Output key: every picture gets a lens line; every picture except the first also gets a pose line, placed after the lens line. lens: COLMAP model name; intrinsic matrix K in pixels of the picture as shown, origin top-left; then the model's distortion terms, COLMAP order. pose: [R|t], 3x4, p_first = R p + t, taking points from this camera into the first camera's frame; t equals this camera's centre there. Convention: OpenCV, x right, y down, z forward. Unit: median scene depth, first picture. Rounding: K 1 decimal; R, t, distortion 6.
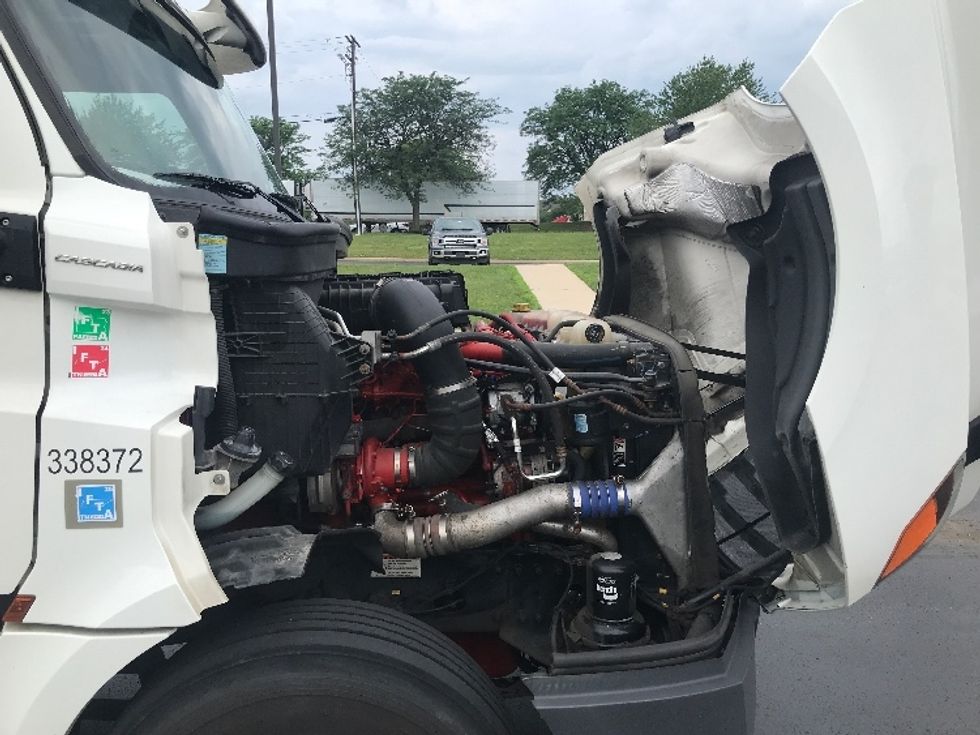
lens RADIAL K [[799.7, 0, 486.3], [0, 799.7, 363.6], [0, 0, 1]] dist [0.036264, -0.068972]
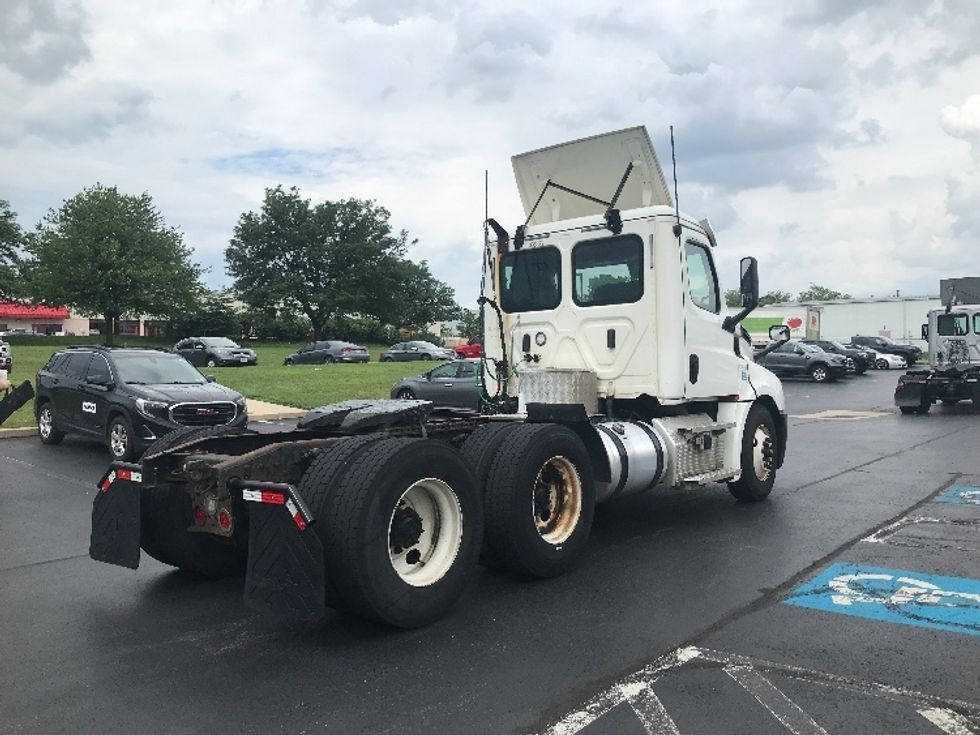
lens RADIAL K [[799.7, 0, 506.5], [0, 799.7, 381.6], [0, 0, 1]] dist [0.036264, -0.068972]
pose [[0.654696, -0.023020, 0.755541, -0.177926], [0.118039, 0.990387, -0.072108, 0.013513], [-0.746619, 0.136392, 0.651120, -0.038985]]
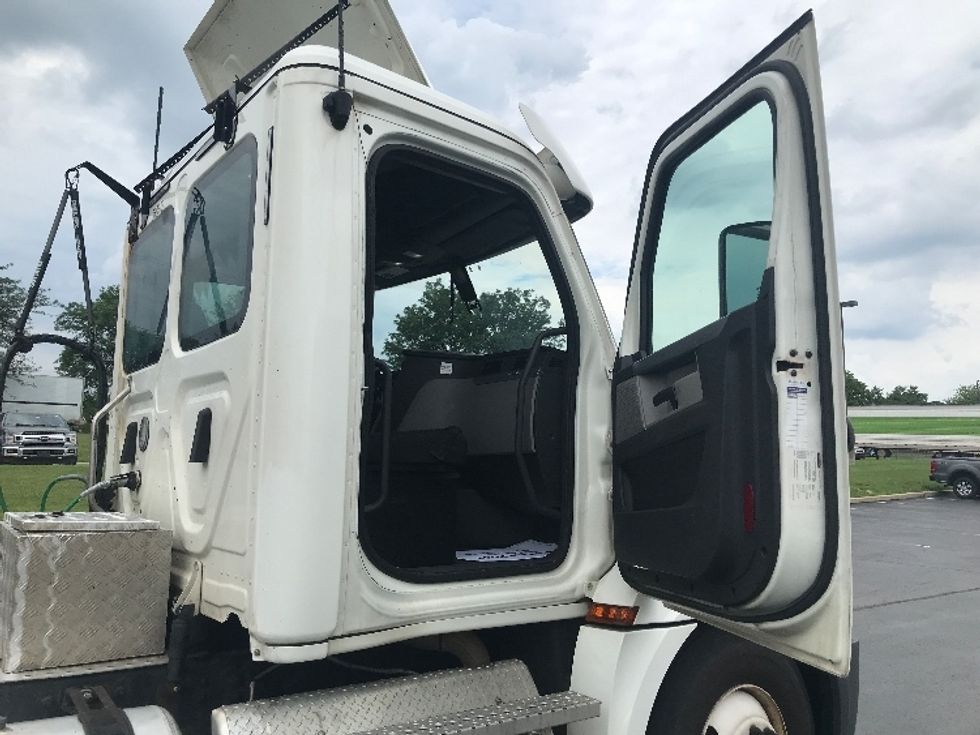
lens RADIAL K [[799.7, 0, 497.2], [0, 799.7, 368.7], [0, 0, 1]] dist [0.036264, -0.068972]
pose [[0.827645, 0.075246, 0.556186, -0.061589], [0.066138, 0.970992, -0.229783, 0.005792], [-0.557342, 0.226964, 0.798660, -0.010135]]
